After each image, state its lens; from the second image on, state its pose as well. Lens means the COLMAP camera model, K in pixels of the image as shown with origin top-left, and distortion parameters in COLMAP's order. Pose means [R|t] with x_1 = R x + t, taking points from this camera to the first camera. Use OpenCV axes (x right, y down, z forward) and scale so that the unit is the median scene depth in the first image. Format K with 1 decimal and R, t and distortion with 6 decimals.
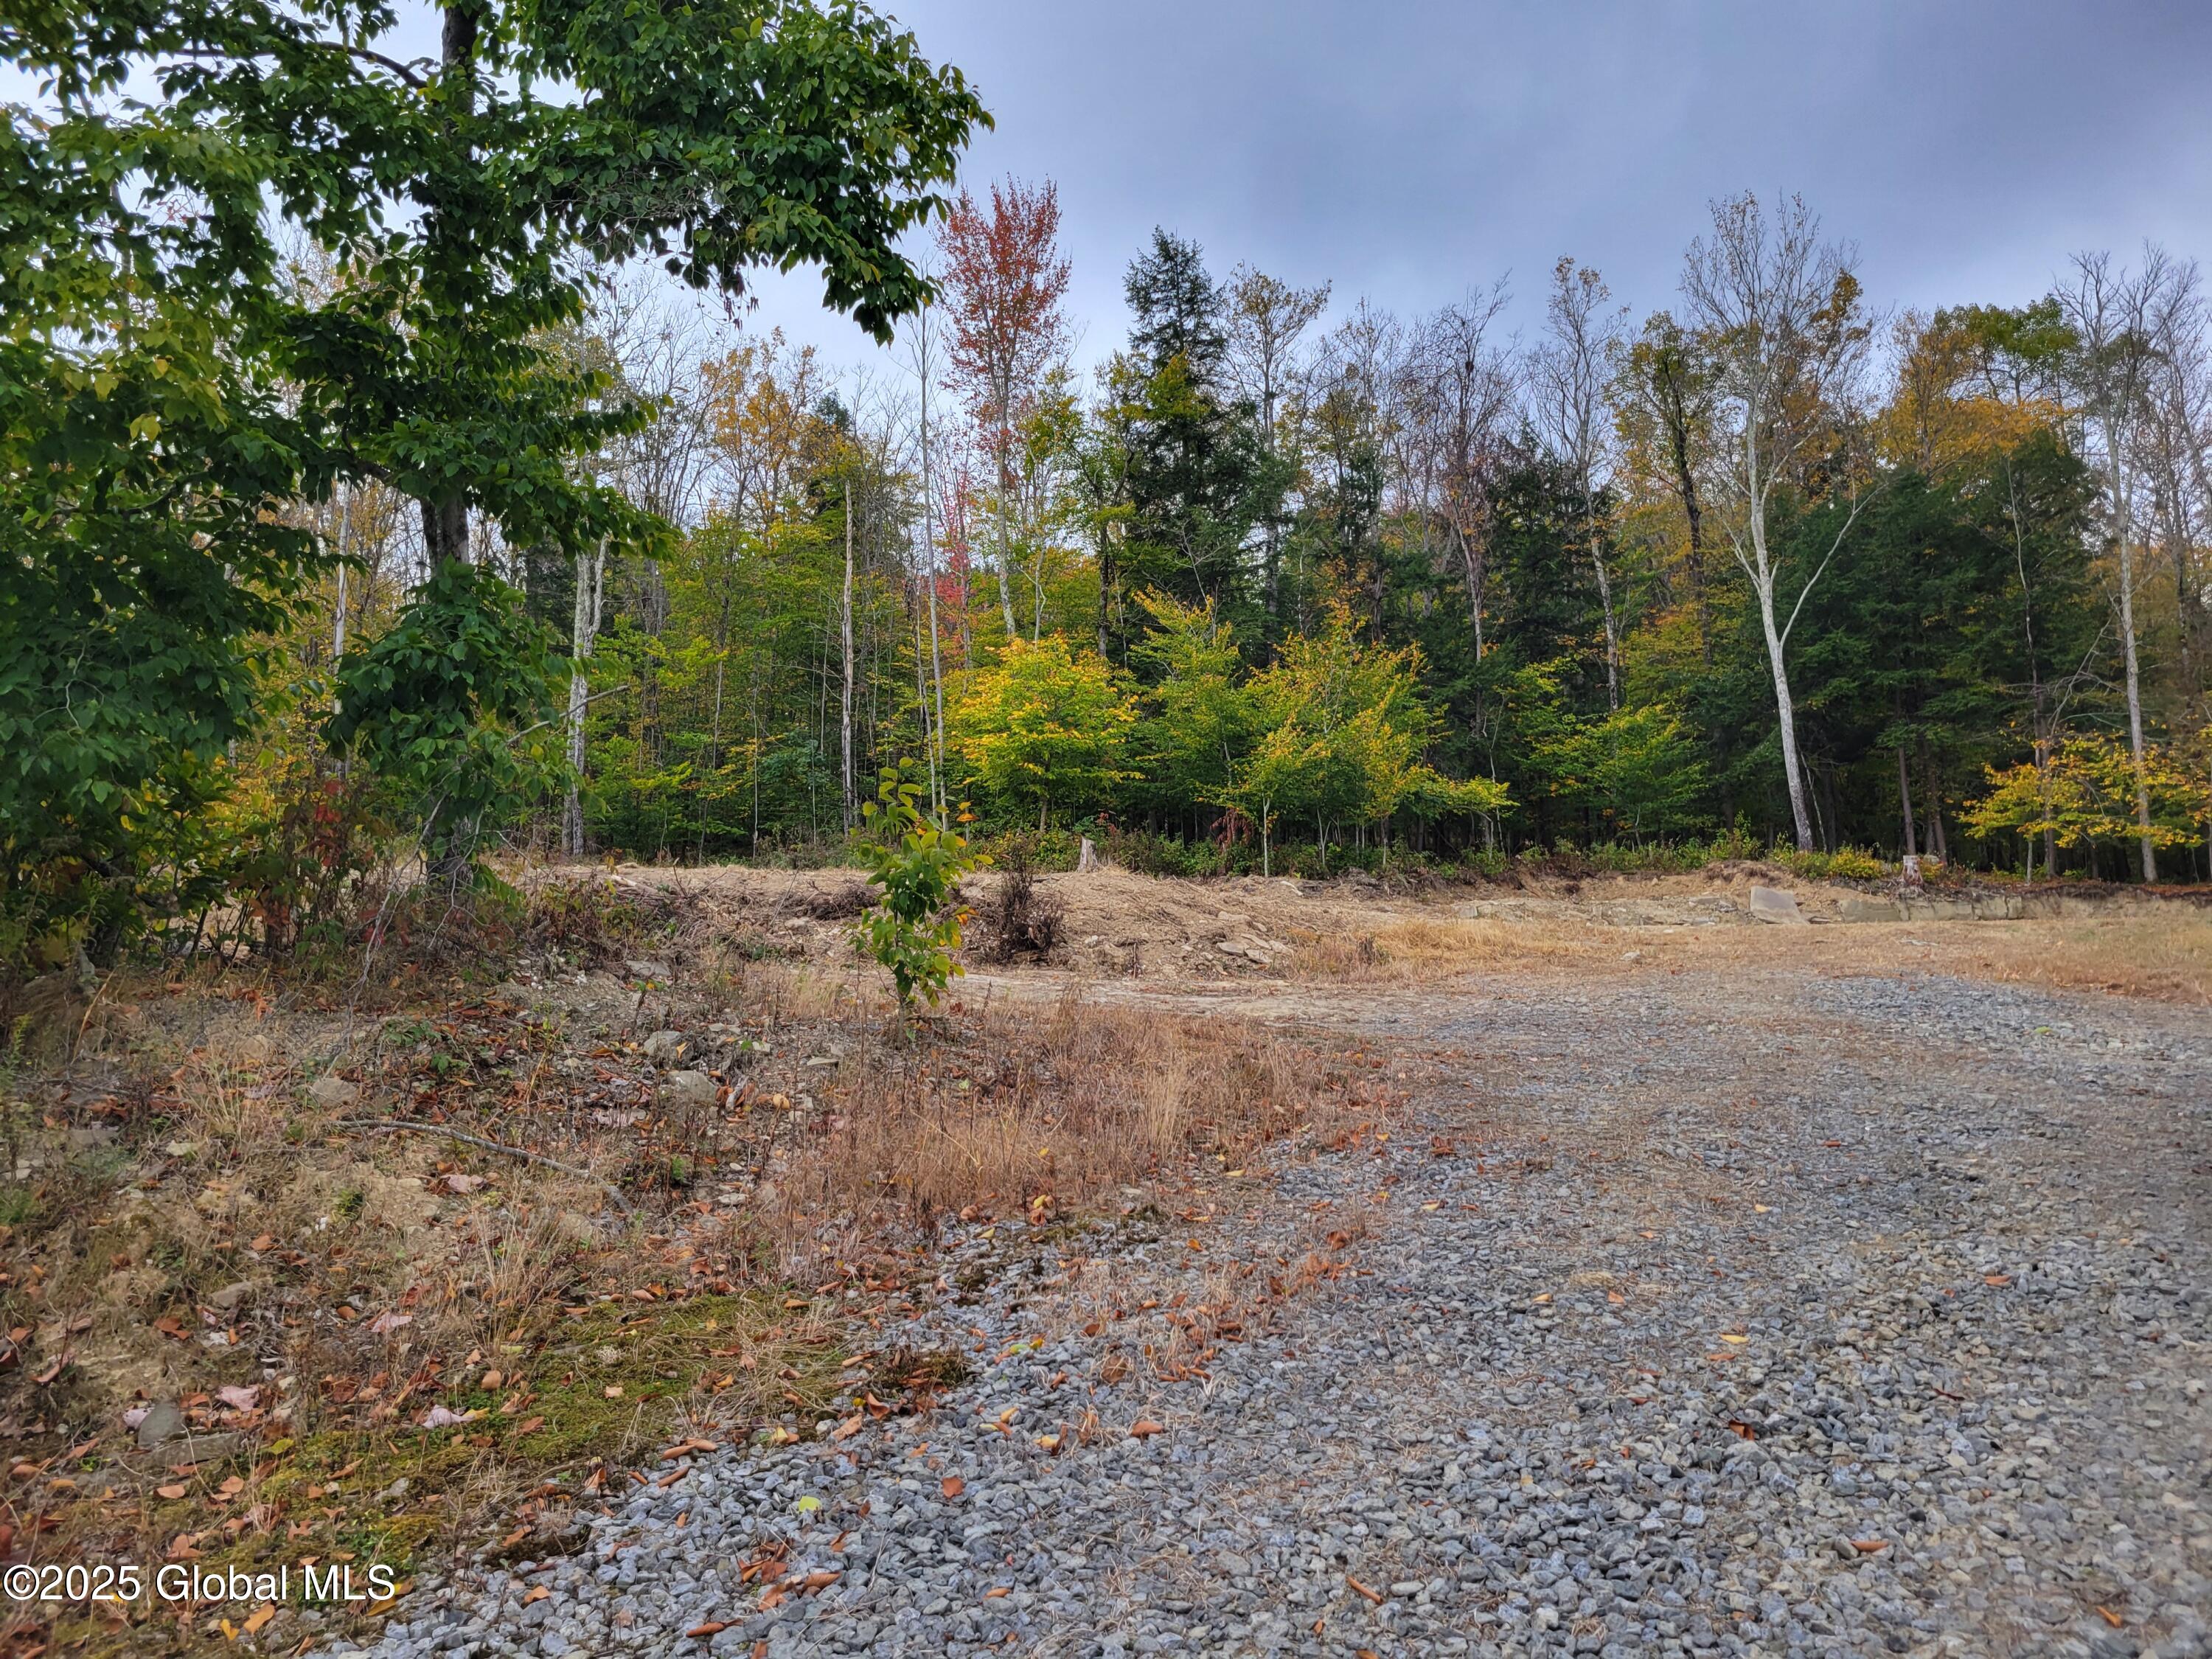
lens RADIAL K [[1652.0, 0, 1154.6], [0, 1652.0, 843.0], [0, 0, 1]] dist [0.052909, -0.039704]
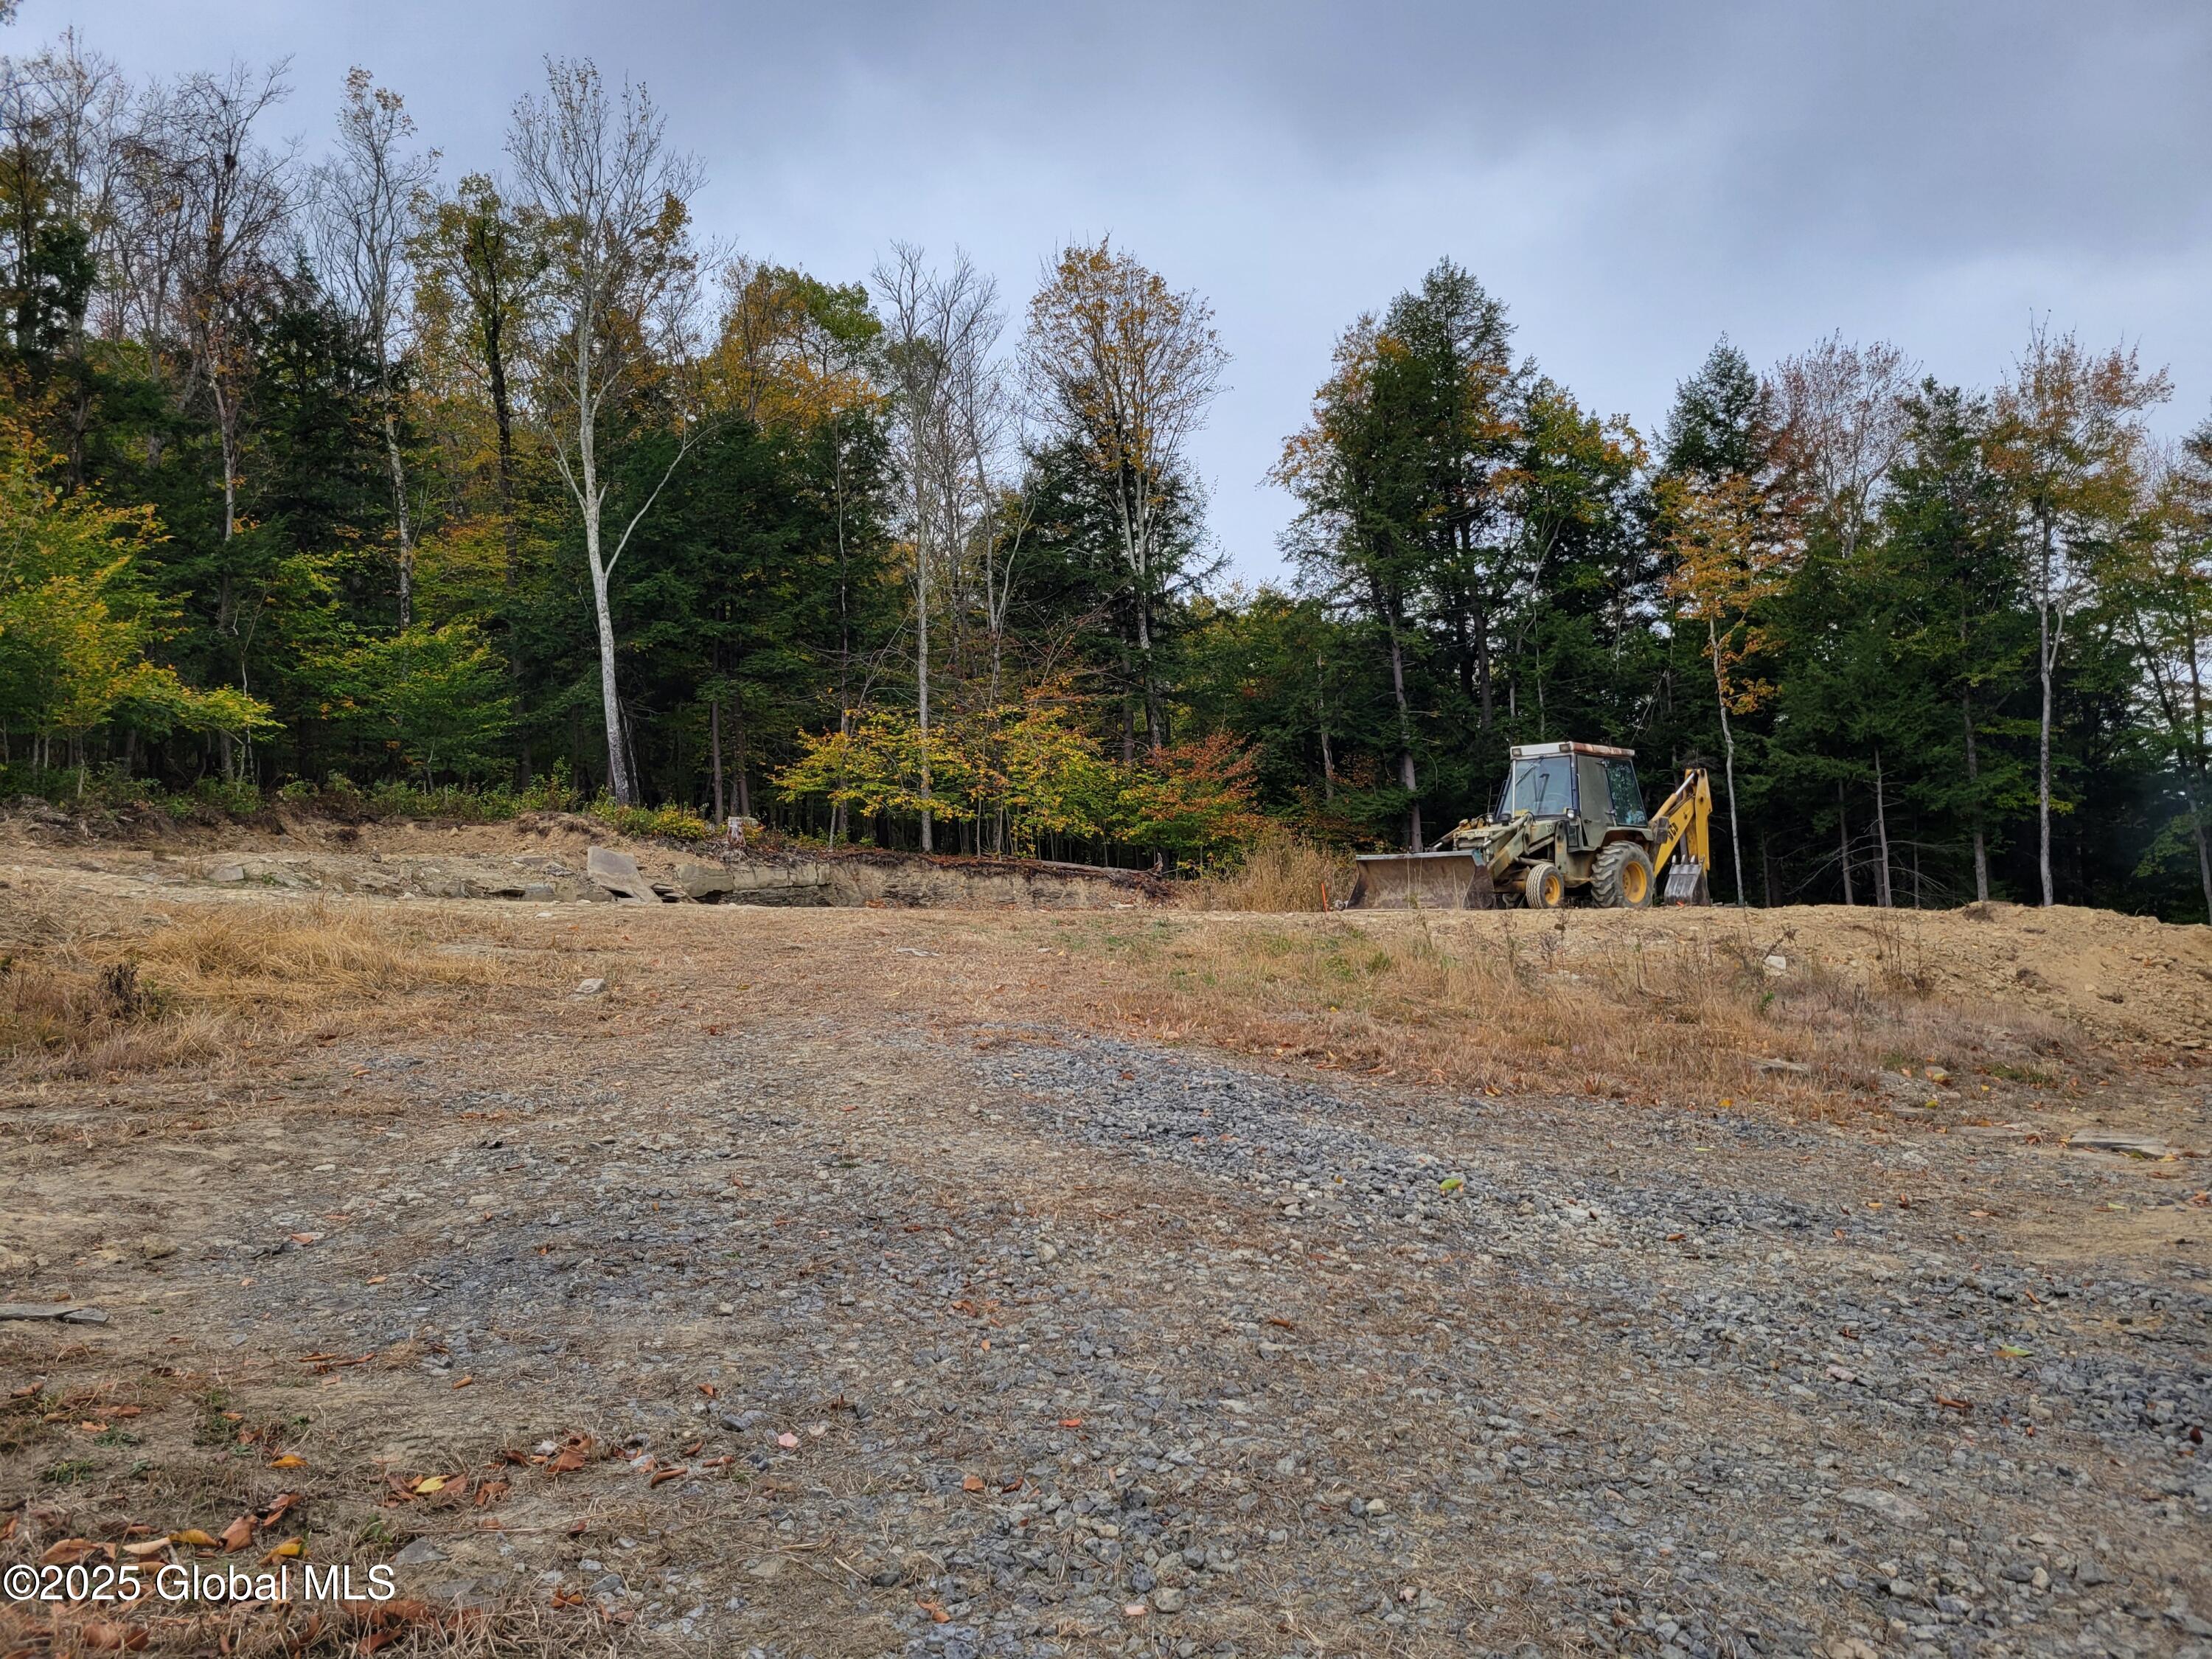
lens RADIAL K [[1652.0, 0, 1154.6], [0, 1652.0, 843.0], [0, 0, 1]] dist [0.052909, -0.039704]
pose [[0.748393, 0.041337, 0.661966, 0.005547], [-0.064564, 0.997856, 0.010681, -0.002787], [-0.660105, -0.050733, 0.749458, 0.113246]]
